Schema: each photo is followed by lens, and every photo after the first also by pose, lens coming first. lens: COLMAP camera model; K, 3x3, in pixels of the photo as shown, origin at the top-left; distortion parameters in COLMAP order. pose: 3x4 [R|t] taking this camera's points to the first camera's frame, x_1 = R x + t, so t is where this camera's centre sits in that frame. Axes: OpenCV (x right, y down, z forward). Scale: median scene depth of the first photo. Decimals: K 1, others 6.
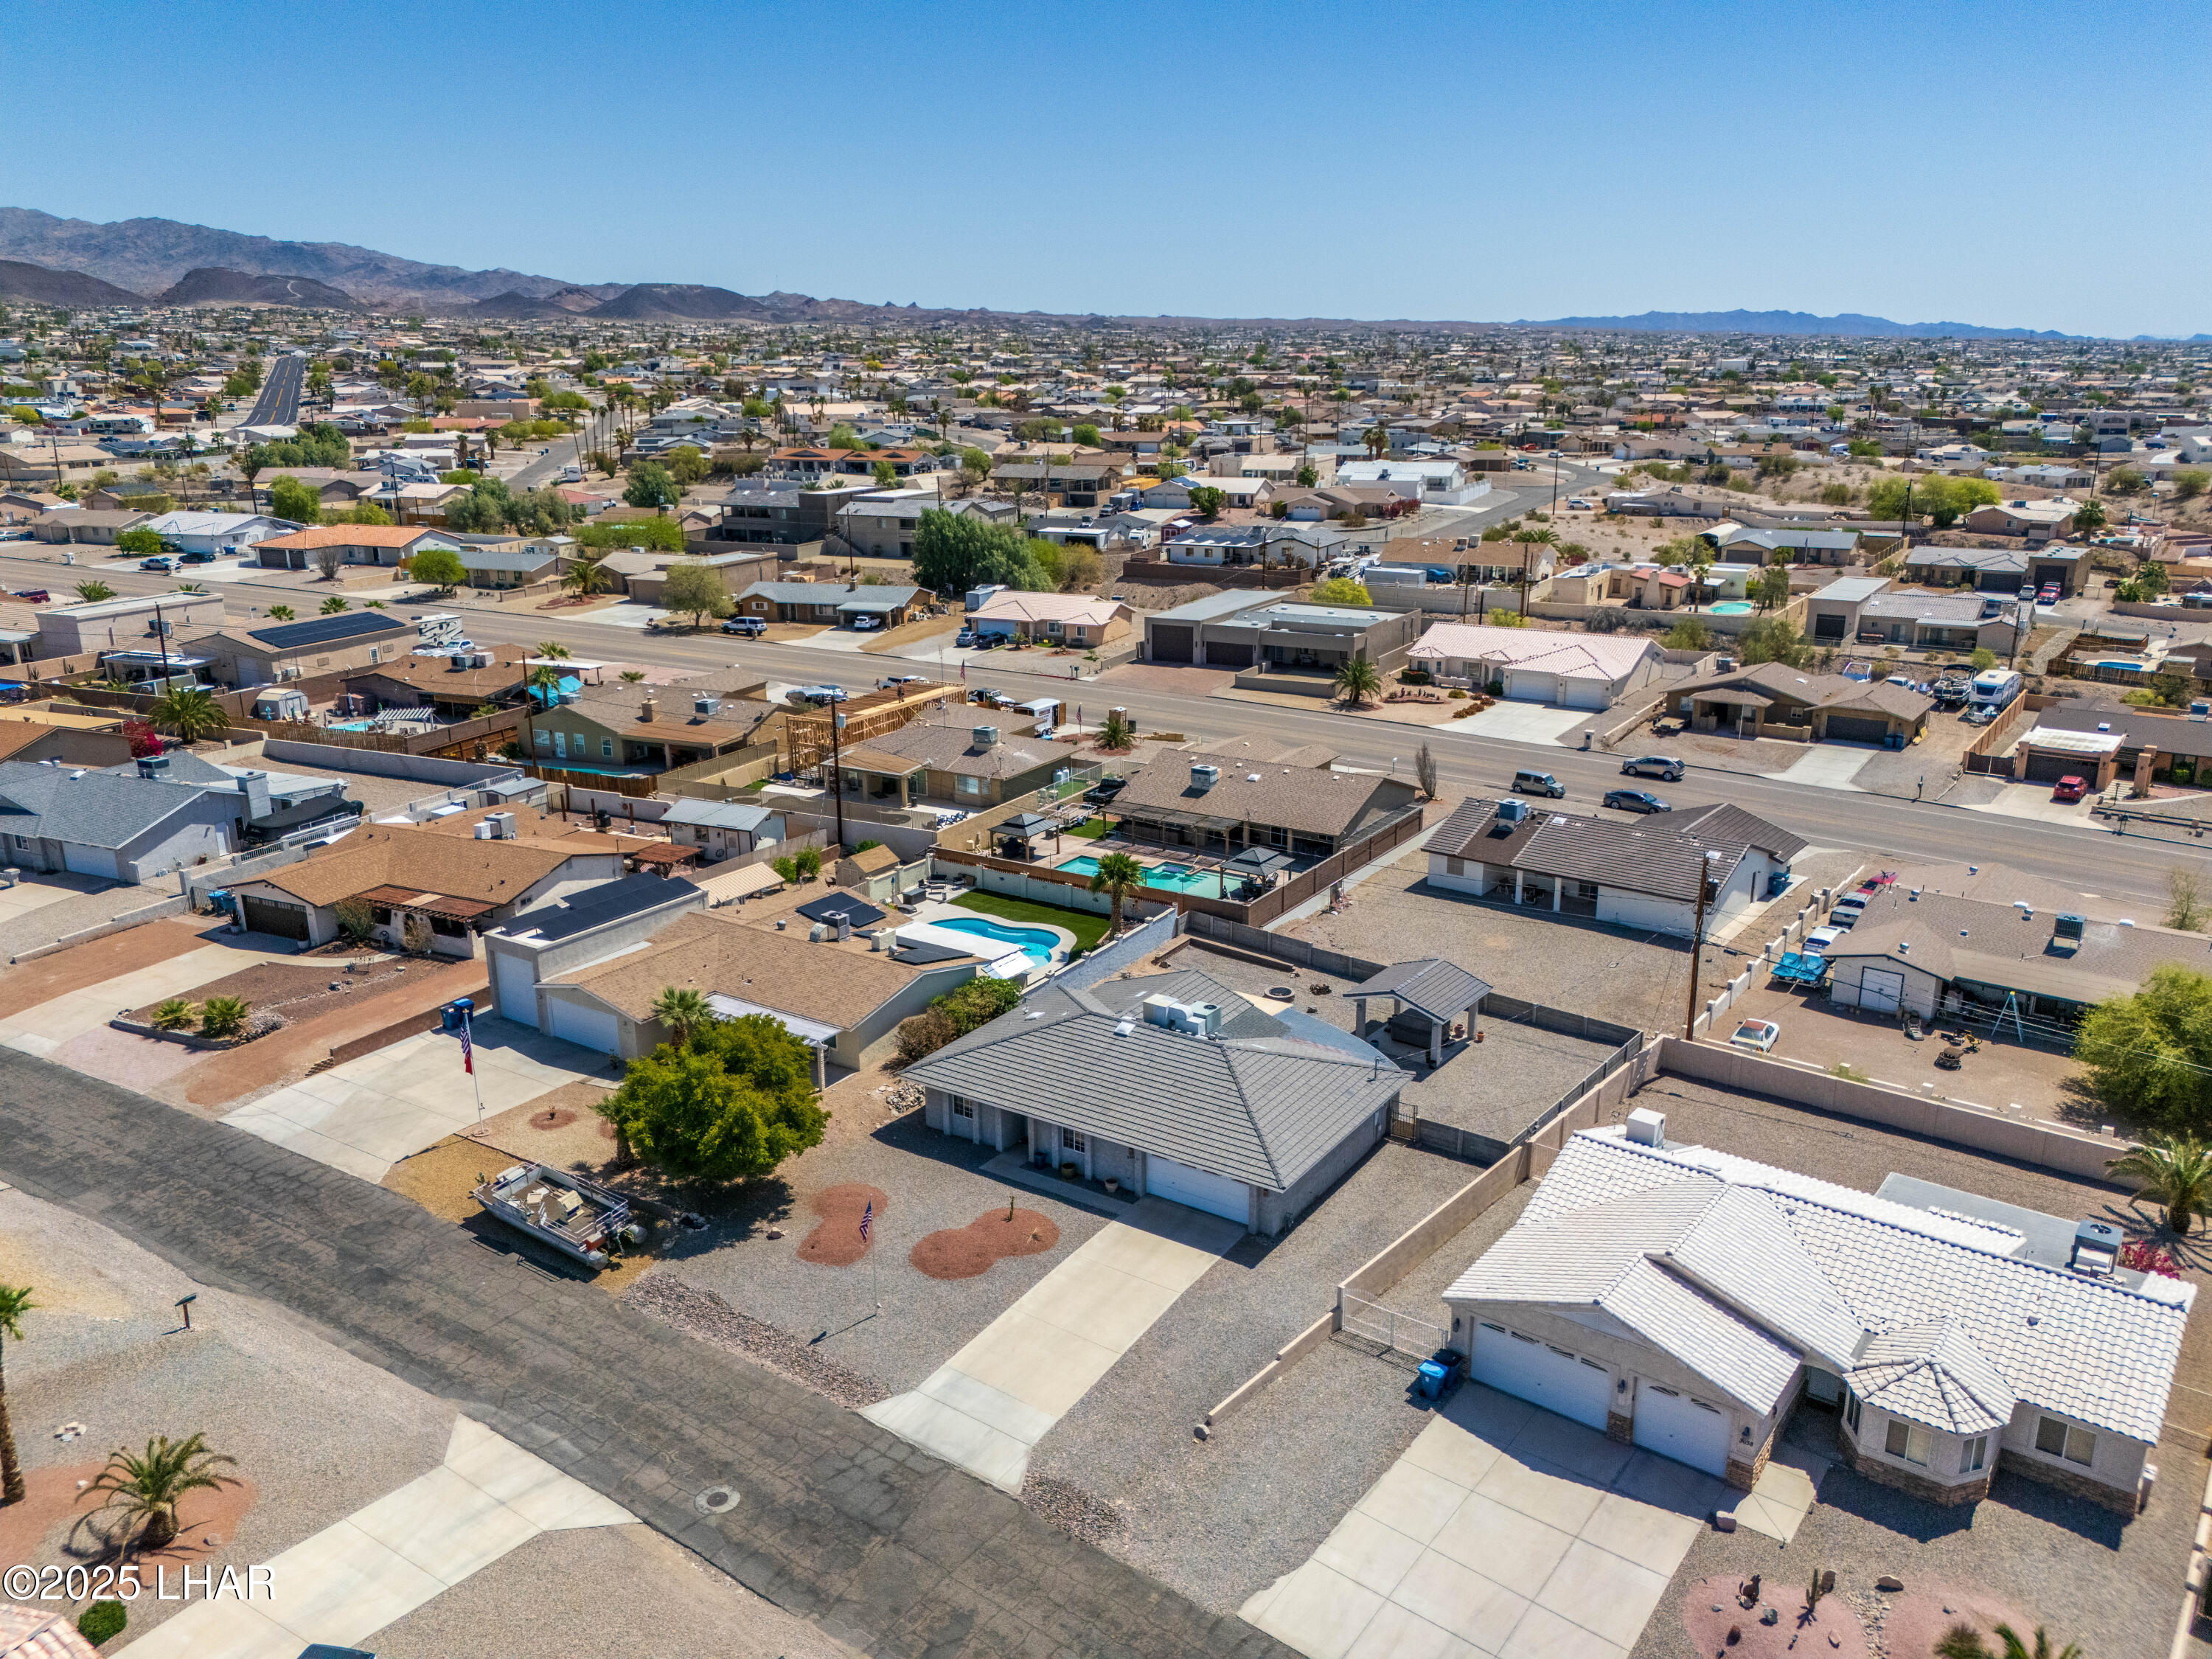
lens RADIAL K [[1615.4, 0, 1110.2], [0, 1615.4, 835.8], [0, 0, 1]] dist [0.086380, -0.093655]
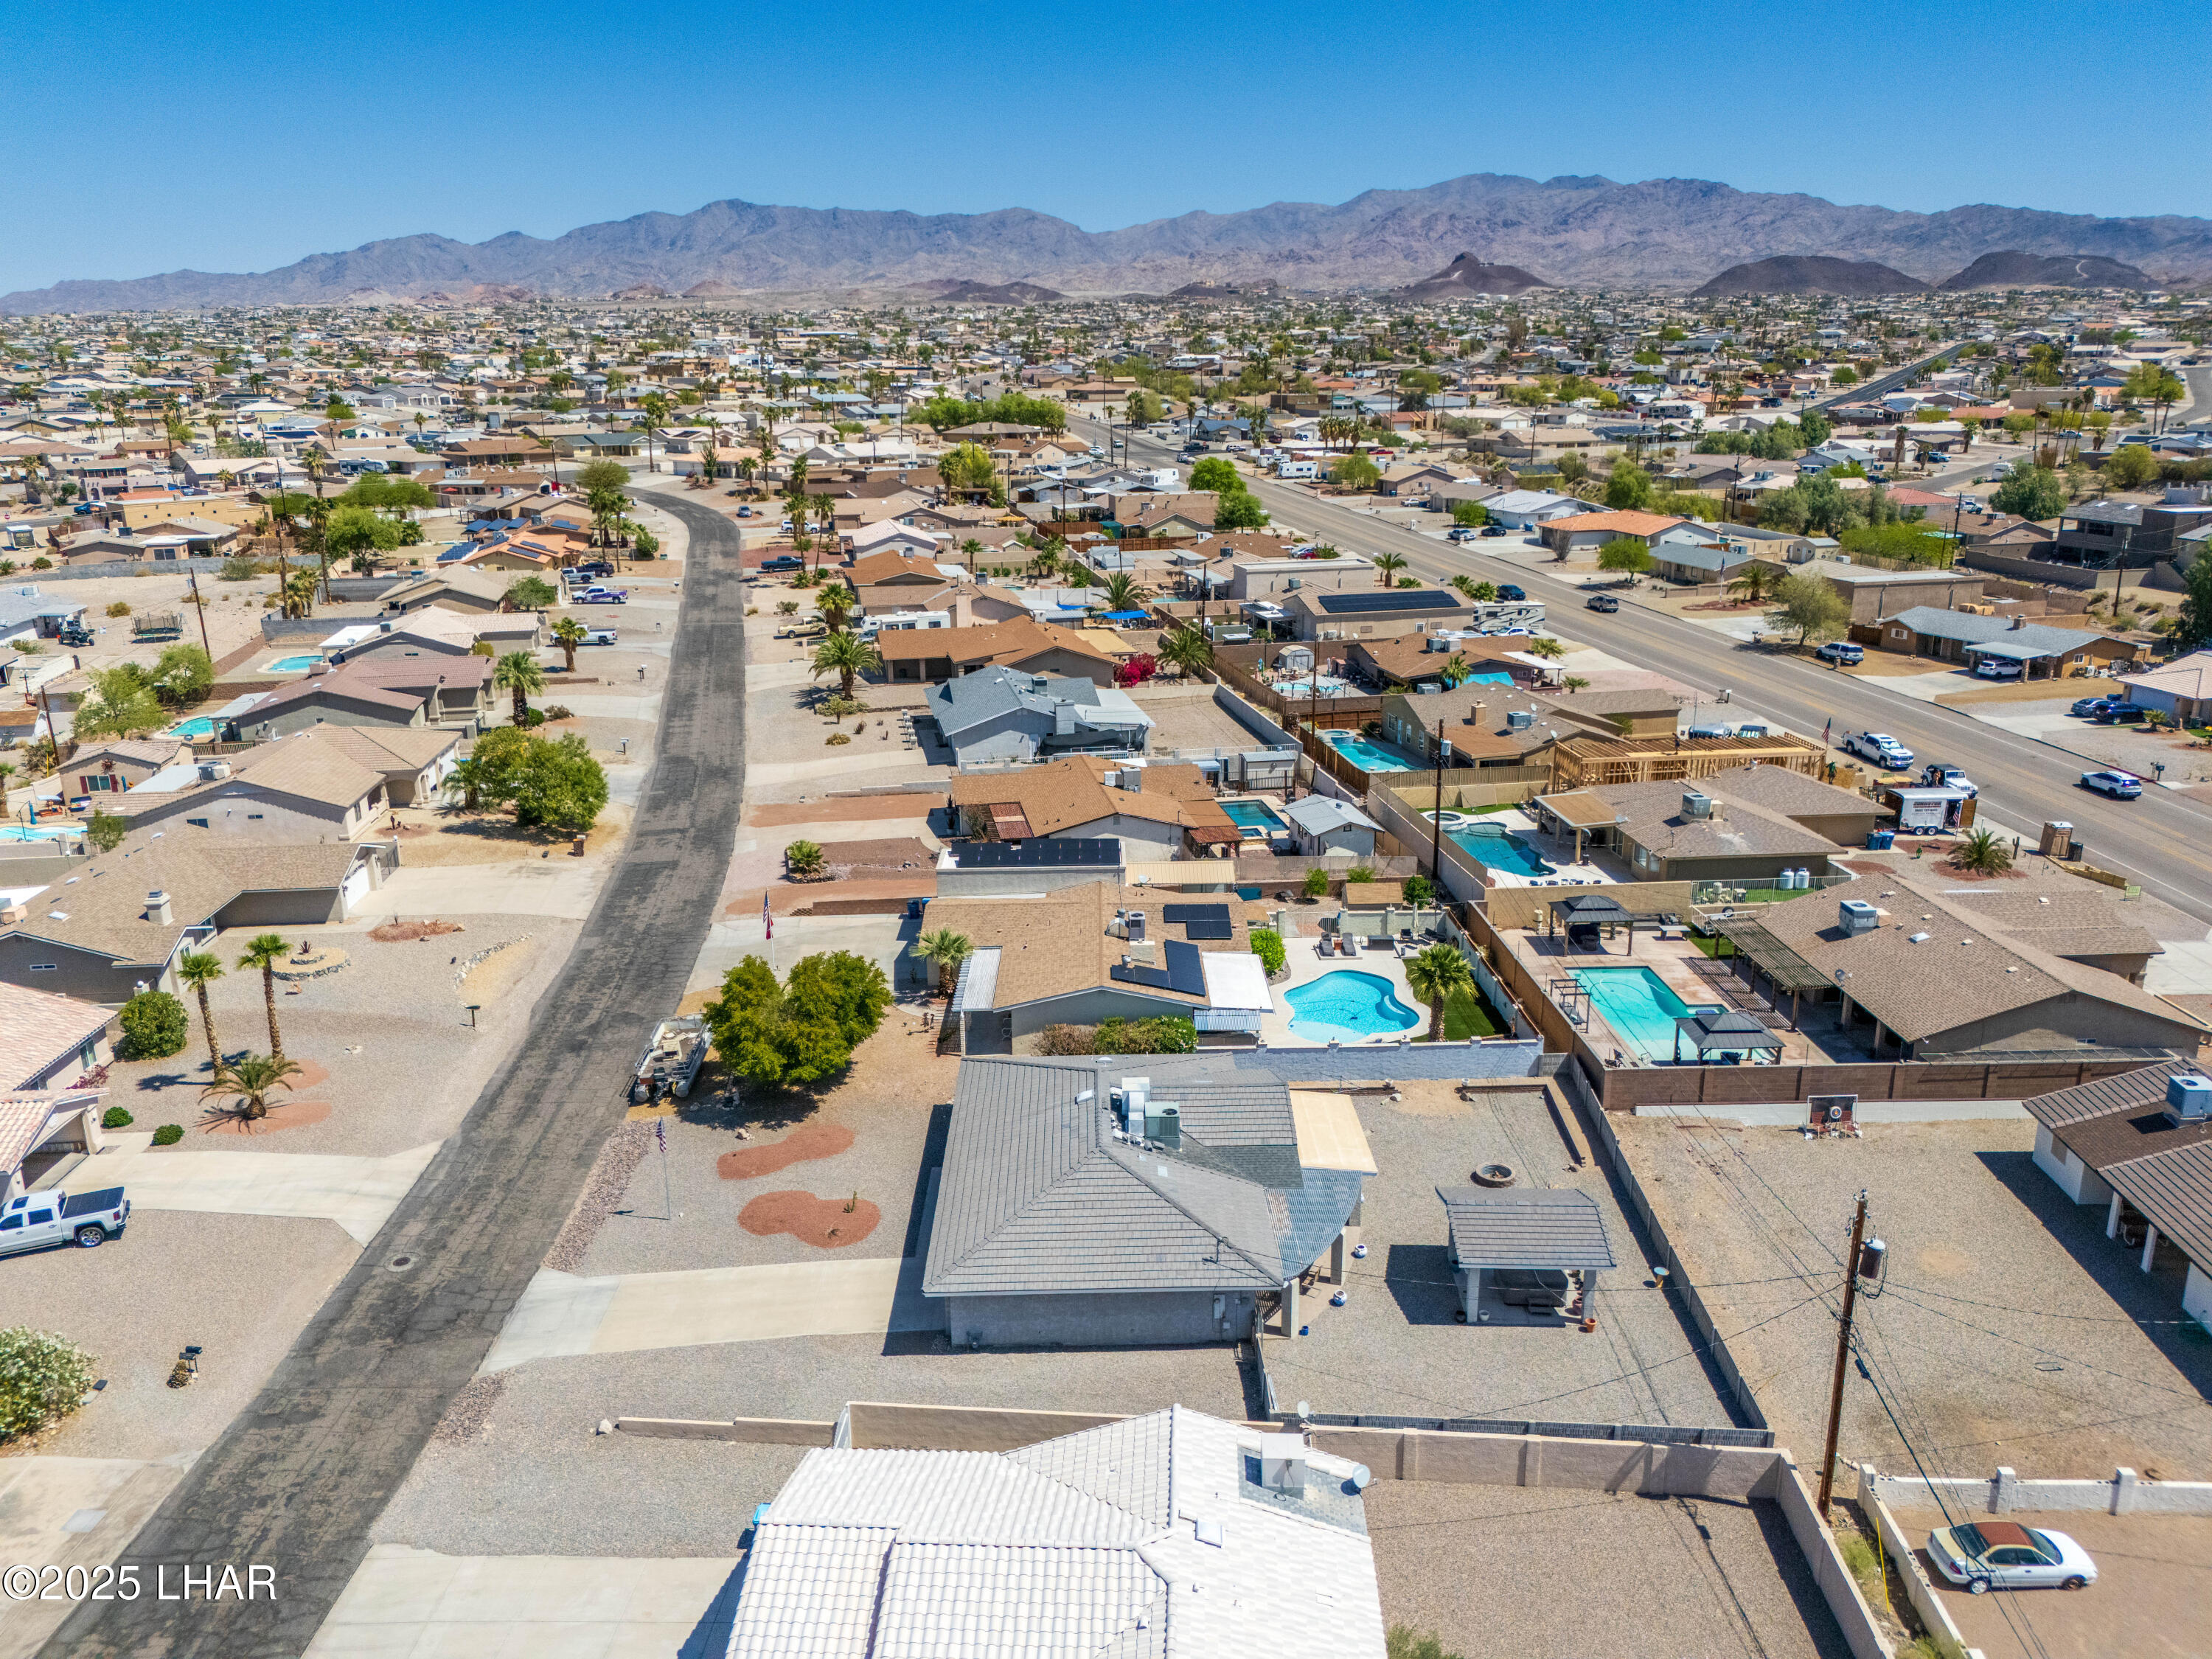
lens RADIAL K [[1615.4, 0, 1110.2], [0, 1615.4, 835.8], [0, 0, 1]] dist [0.086380, -0.093655]
pose [[0.569602, 0.231700, -0.788586, 0.419654], [-0.224167, 0.966864, 0.122164, -0.082680], [0.790761, 0.107190, 0.602667, 0.259707]]
